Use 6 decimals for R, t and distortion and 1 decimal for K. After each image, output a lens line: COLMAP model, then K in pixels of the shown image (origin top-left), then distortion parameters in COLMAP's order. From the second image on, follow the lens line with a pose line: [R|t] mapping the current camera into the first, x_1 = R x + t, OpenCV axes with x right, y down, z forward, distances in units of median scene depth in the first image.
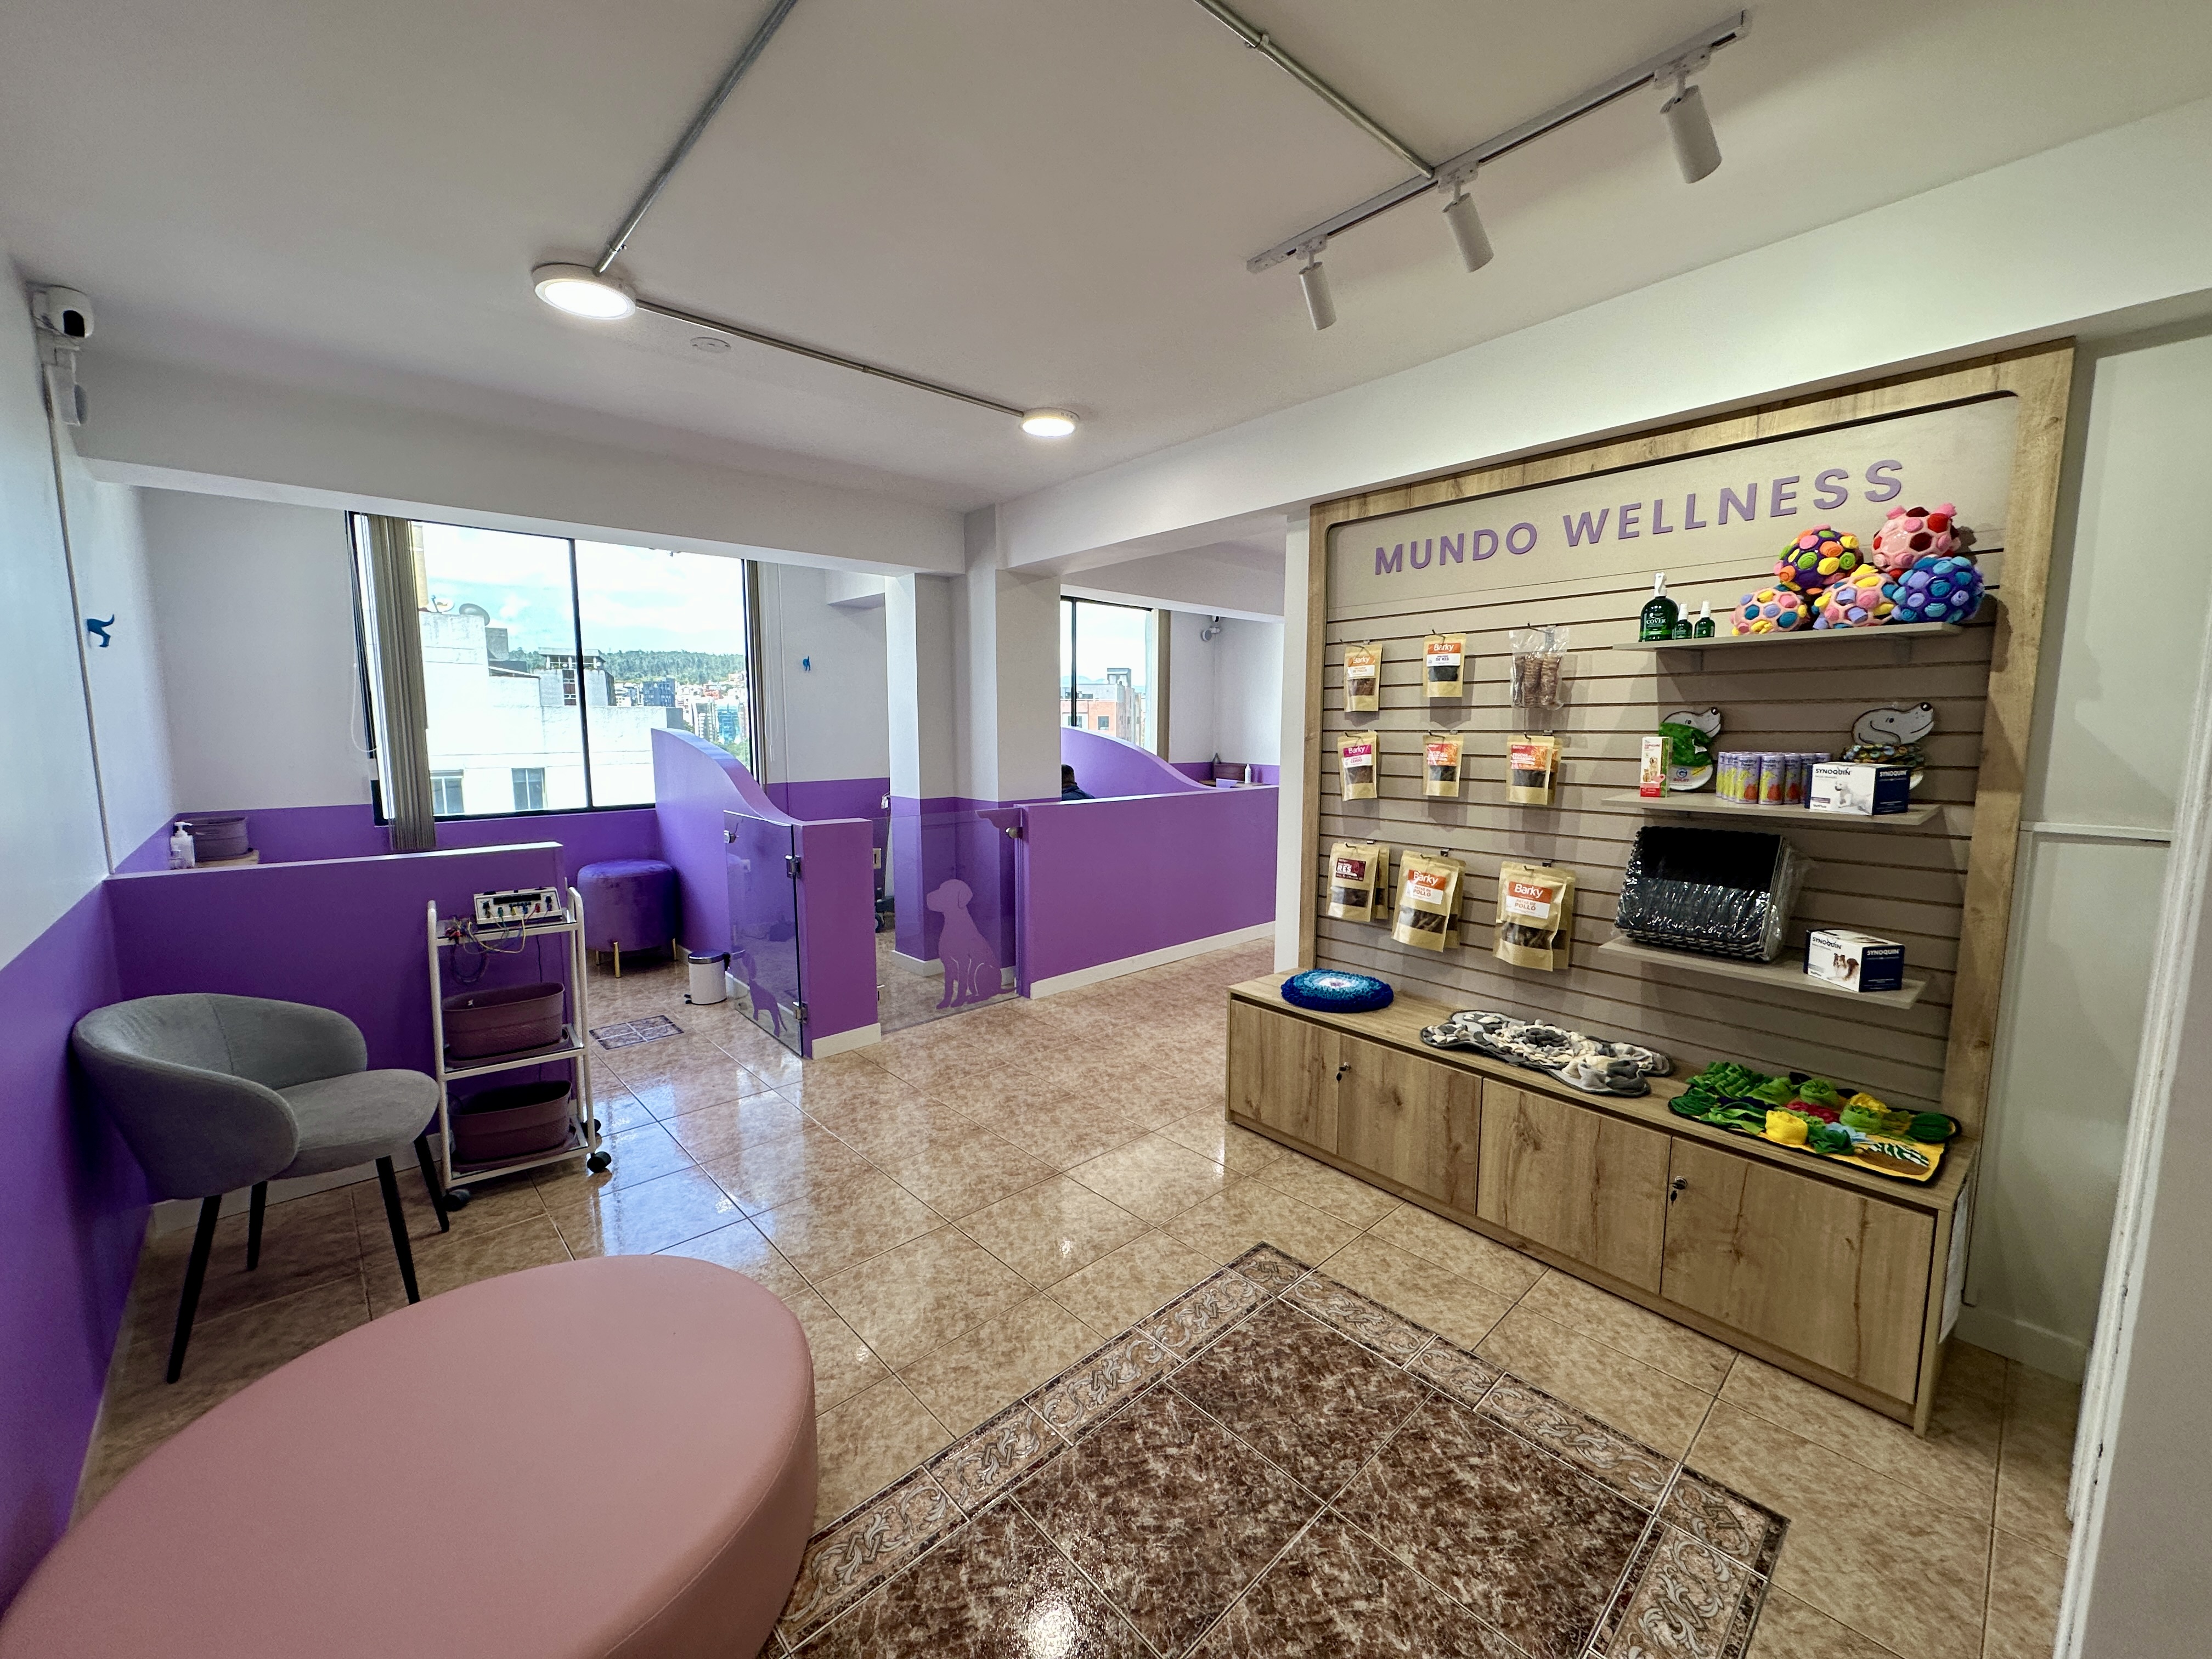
lens RADIAL K [[849.0, 0, 1104.0], [0, 849.0, 822.2], [0, 0, 1]] dist [-0.001146, -0.000101]
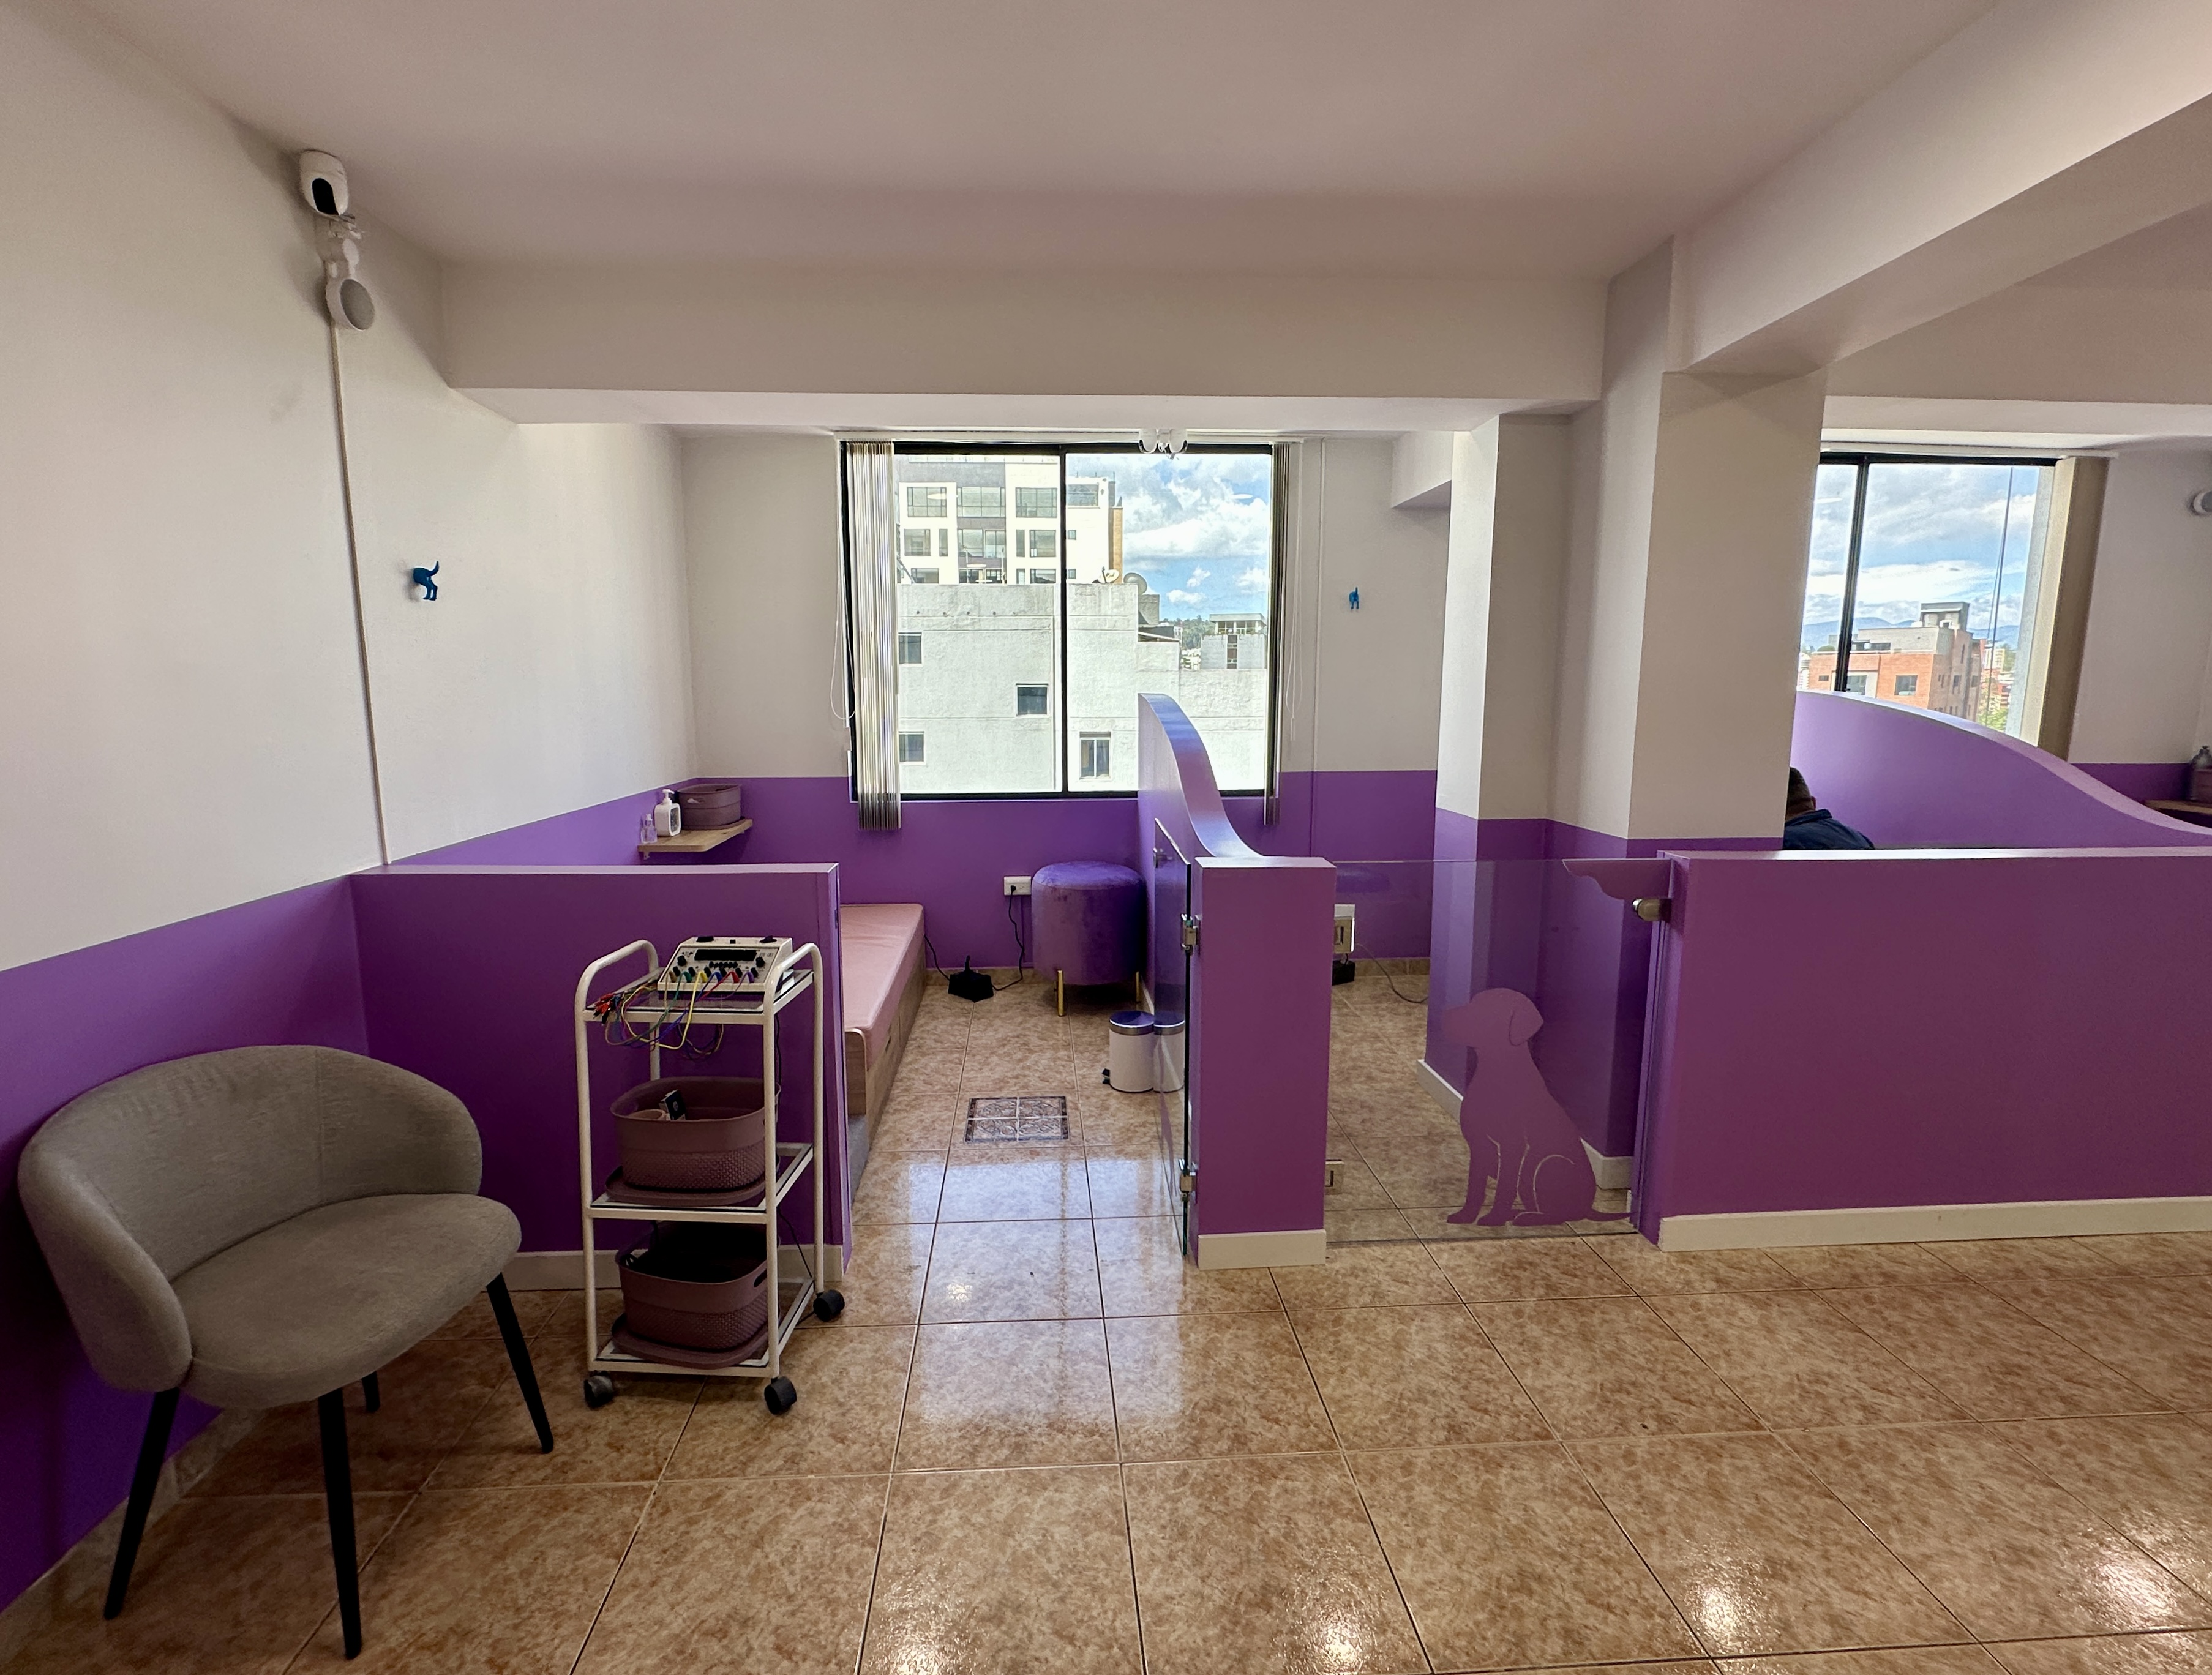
lens RADIAL K [[978.3, 0, 1084.0], [0, 978.3, 820.6], [0, 0, 1]] dist [0.001861, -0.000465]
pose [[0.768626, 0.084998, -0.634027, -0.003525], [-0.072560, 0.996321, 0.045603, -0.039763], [0.635570, 0.010953, 0.771965, 0.345338]]
